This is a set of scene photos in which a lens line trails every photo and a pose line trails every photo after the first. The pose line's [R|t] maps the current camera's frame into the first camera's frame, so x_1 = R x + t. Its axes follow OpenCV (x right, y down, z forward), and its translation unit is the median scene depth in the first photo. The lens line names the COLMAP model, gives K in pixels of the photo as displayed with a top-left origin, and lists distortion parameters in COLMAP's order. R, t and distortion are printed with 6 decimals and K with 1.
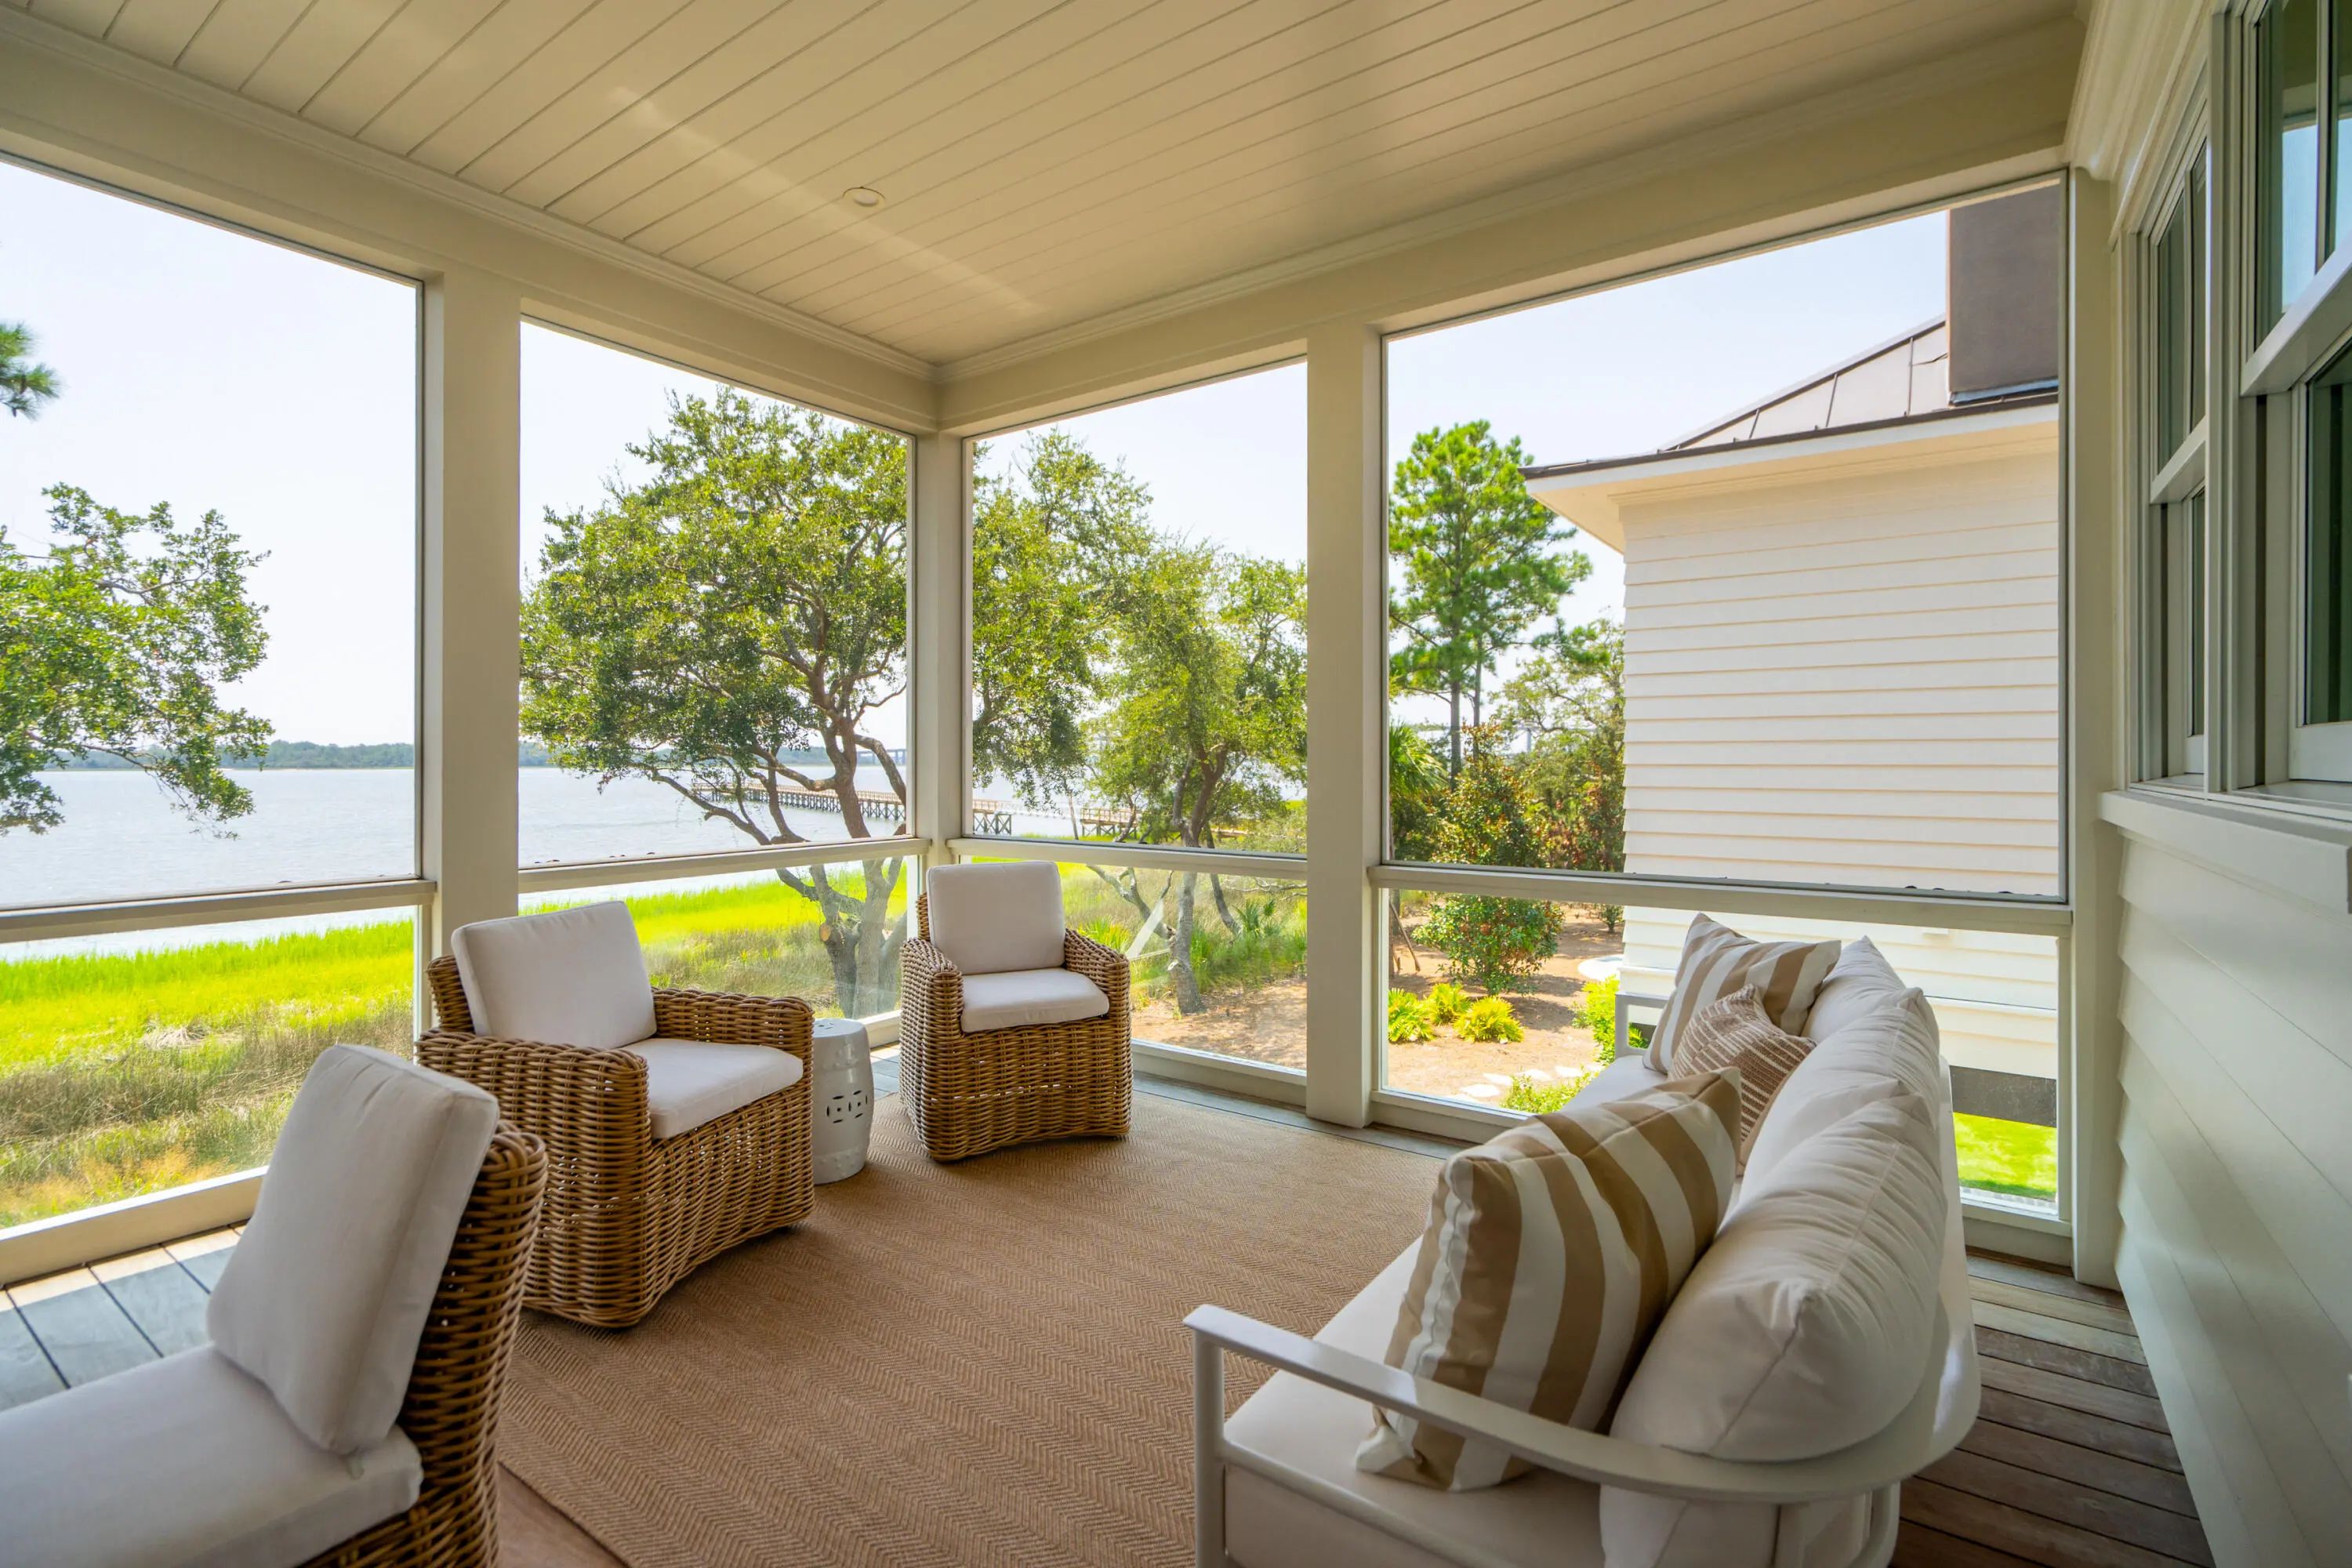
lens RADIAL K [[1067.7, 0, 1176.6], [0, 1067.7, 763.6], [0, 0, 1]] dist [-0.015722, 0.002630]
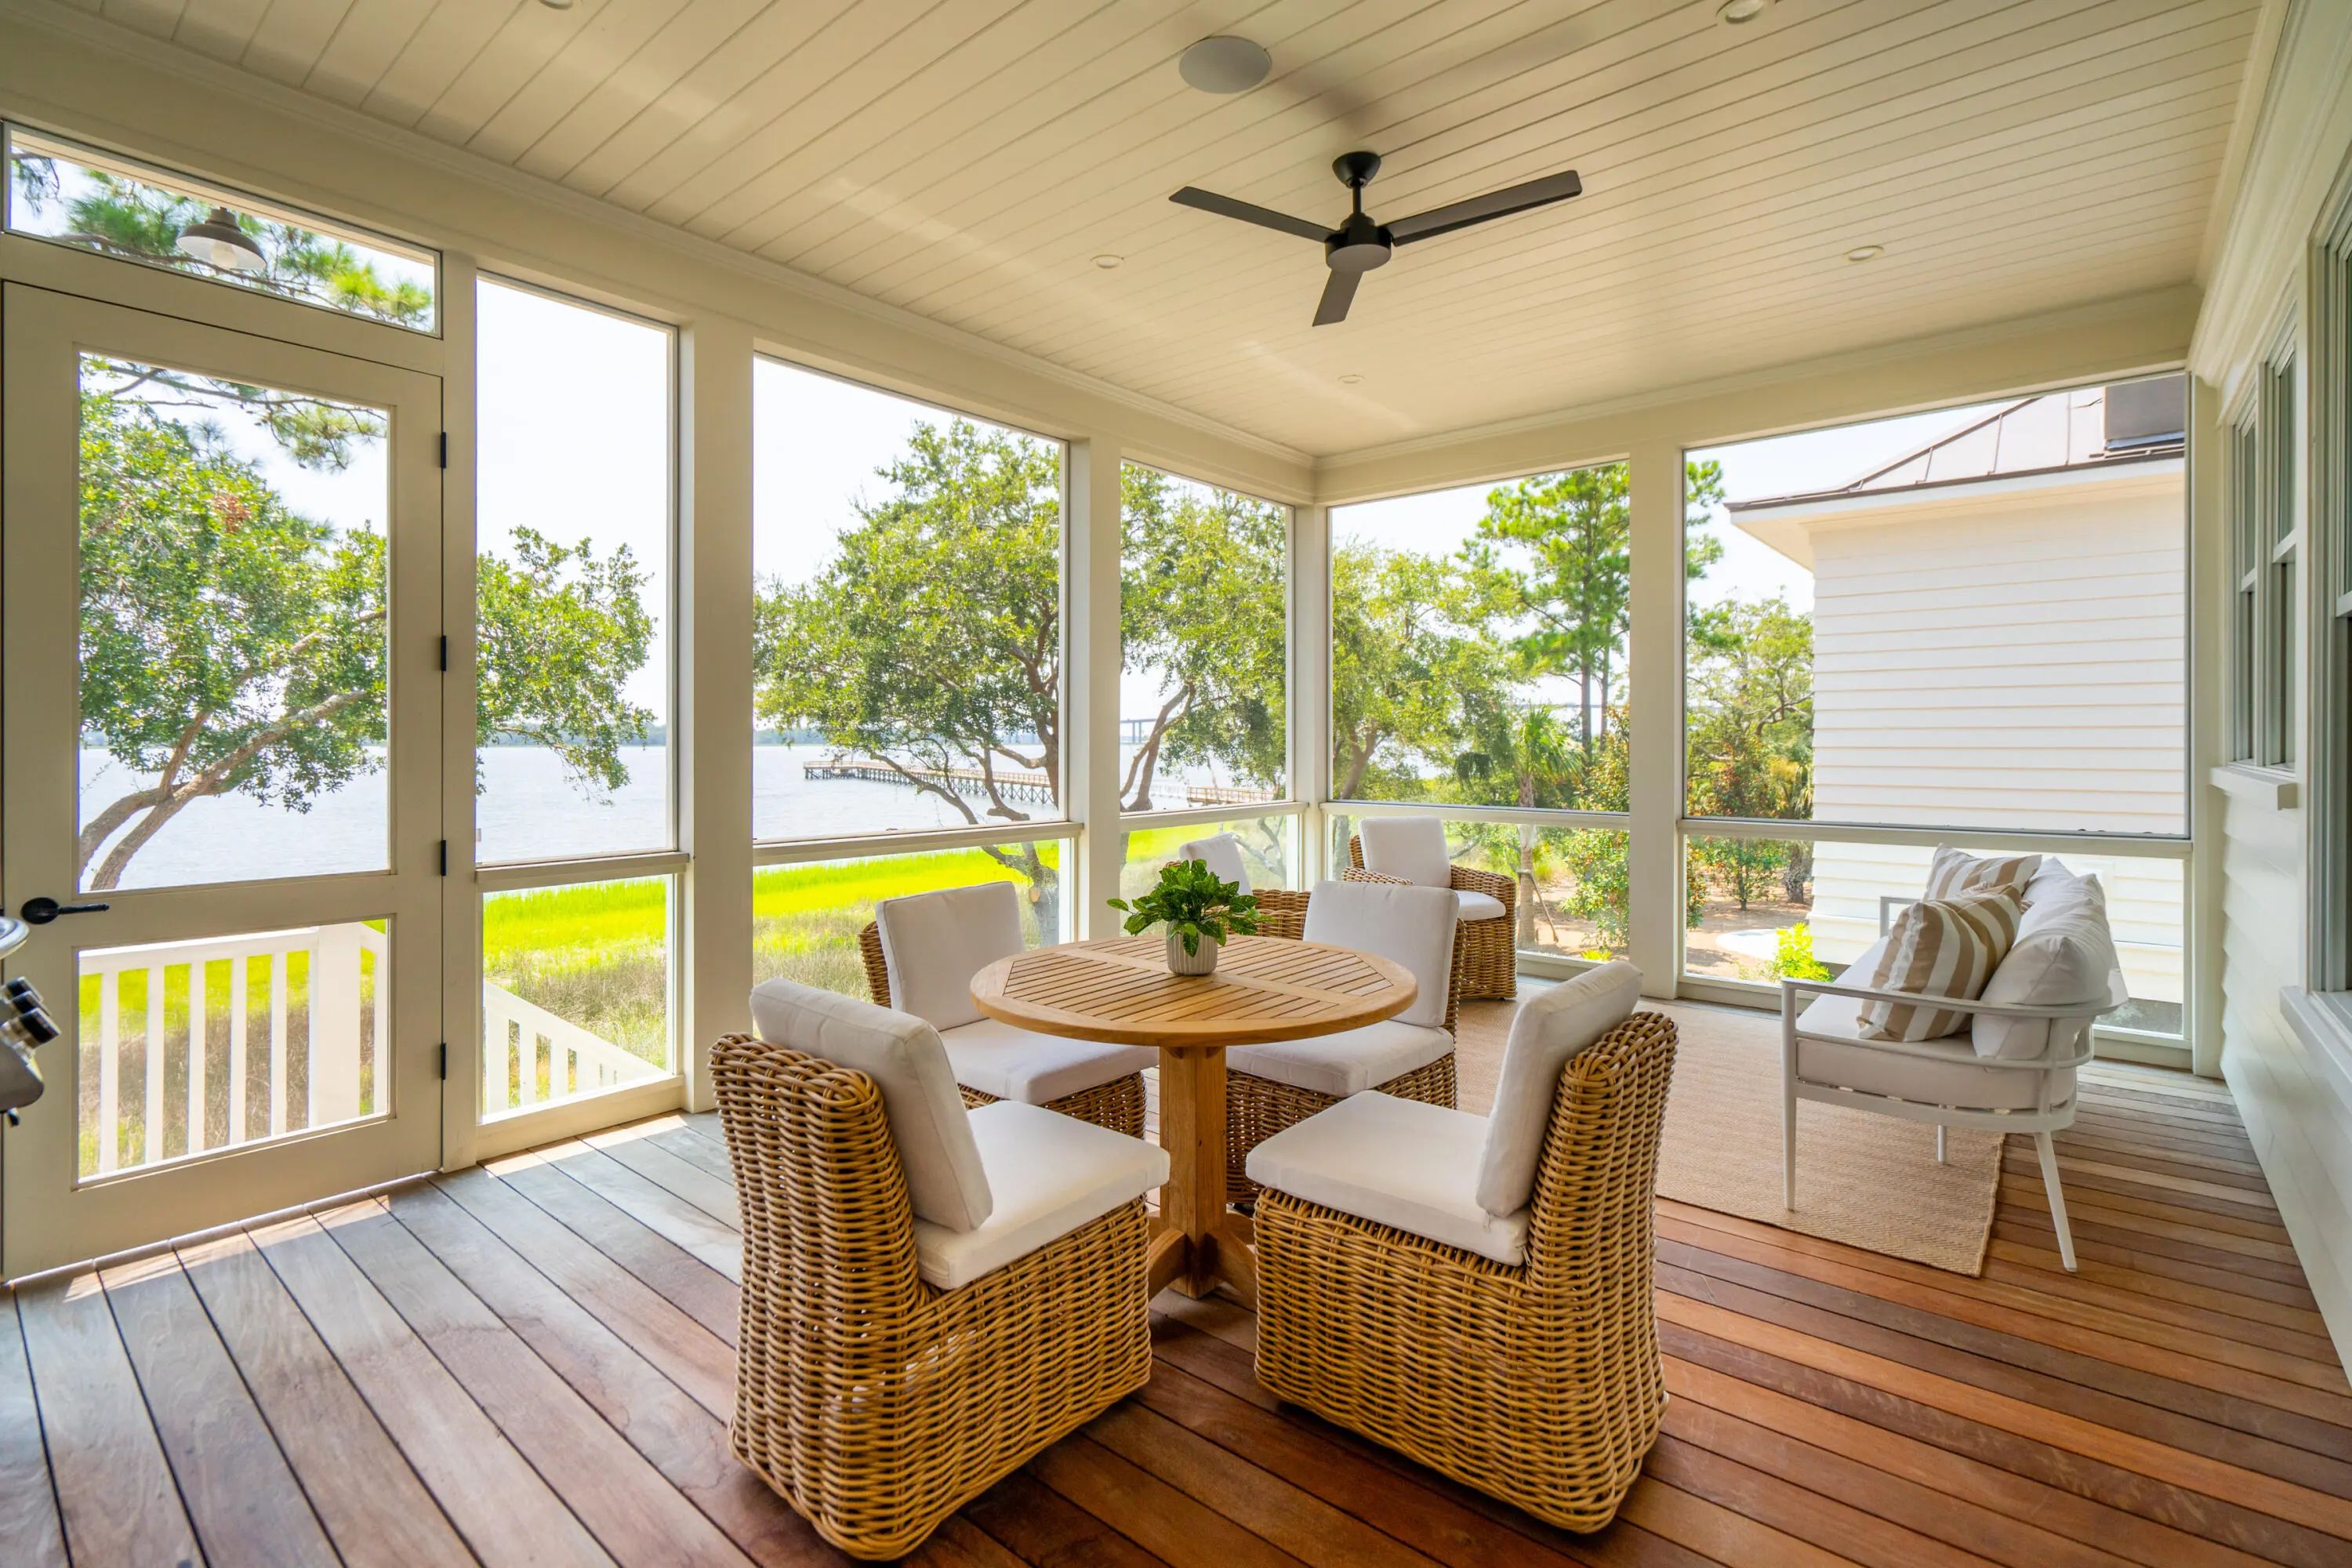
lens RADIAL K [[1067.7, 0, 1162.9], [0, 1067.7, 739.4], [0, 0, 1]] dist [-0.015722, 0.002630]
pose [[0.995470, 0.000211, -0.095071, -0.091119], [-0.000490, 0.999996, -0.002906, -0.001818], [0.095070, 0.002940, 0.995466, -0.121595]]
